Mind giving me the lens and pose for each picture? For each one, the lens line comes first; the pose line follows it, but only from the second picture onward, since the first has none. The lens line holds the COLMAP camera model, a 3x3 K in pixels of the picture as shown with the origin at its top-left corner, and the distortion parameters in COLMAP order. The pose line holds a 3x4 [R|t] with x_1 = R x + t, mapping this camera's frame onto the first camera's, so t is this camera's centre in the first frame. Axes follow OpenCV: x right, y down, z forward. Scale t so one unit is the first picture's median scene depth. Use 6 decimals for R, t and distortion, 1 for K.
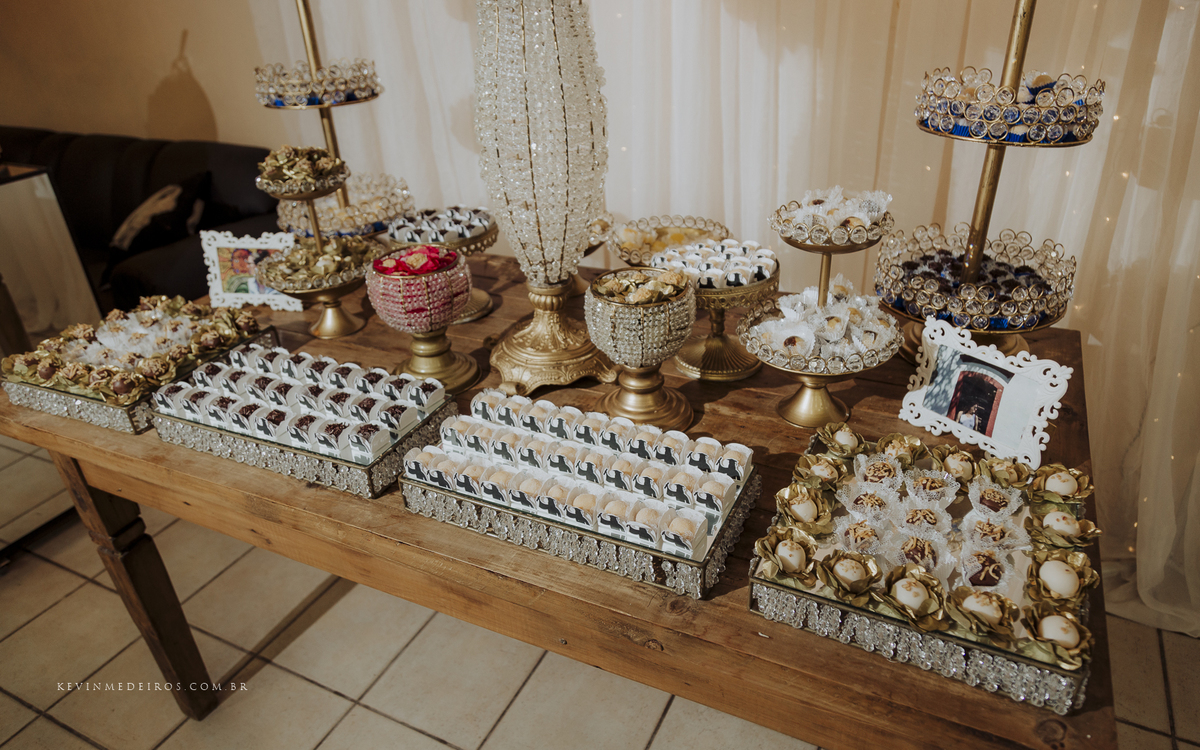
lens RADIAL K [[801.5, 0, 605.2], [0, 801.5, 365.3], [0, 0, 1]] dist [-0.005138, 0.000752]
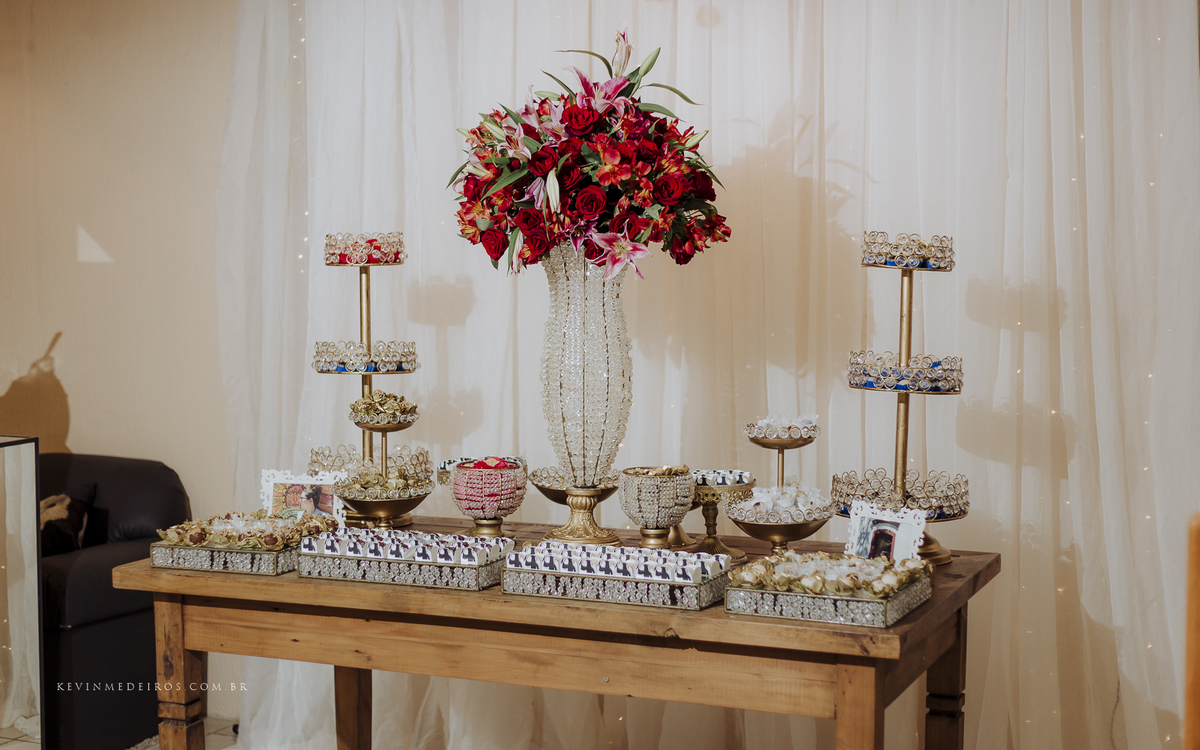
lens RADIAL K [[1829.8, 0, 595.3], [0, 1829.8, 372.0], [0, 0, 1]] dist [-0.000074, 0.000000]
pose [[0.998004, 0.041162, 0.047885, -0.241376], [-0.018364, 0.914759, -0.403583, 1.112298], [-0.060416, 0.401898, 0.913689, -2.175345]]
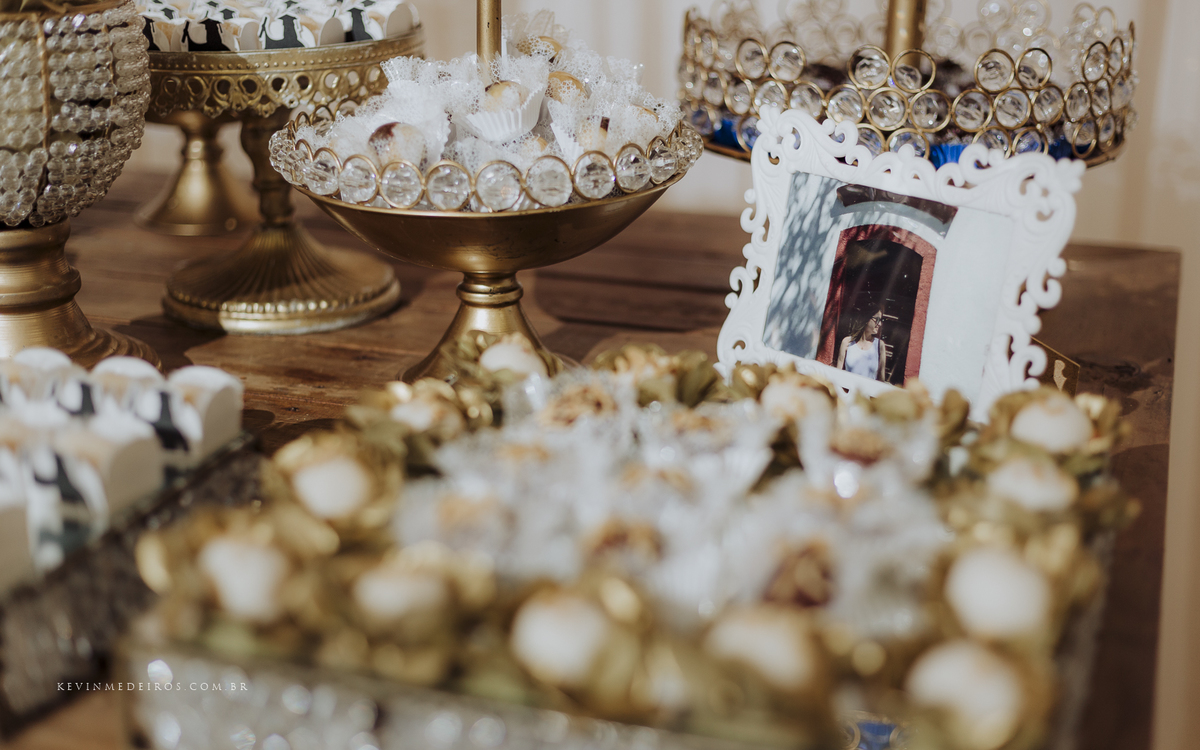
lens RADIAL K [[1829.8, 0, 594.2], [0, 1829.8, 381.2], [0, 0, 1]] dist [-0.000074, 0.000000]
pose [[0.989280, 0.006133, 0.145902, 0.200841], [0.016870, 0.987629, -0.155900, 0.213422], [-0.145053, 0.156690, 0.976938, 0.173753]]
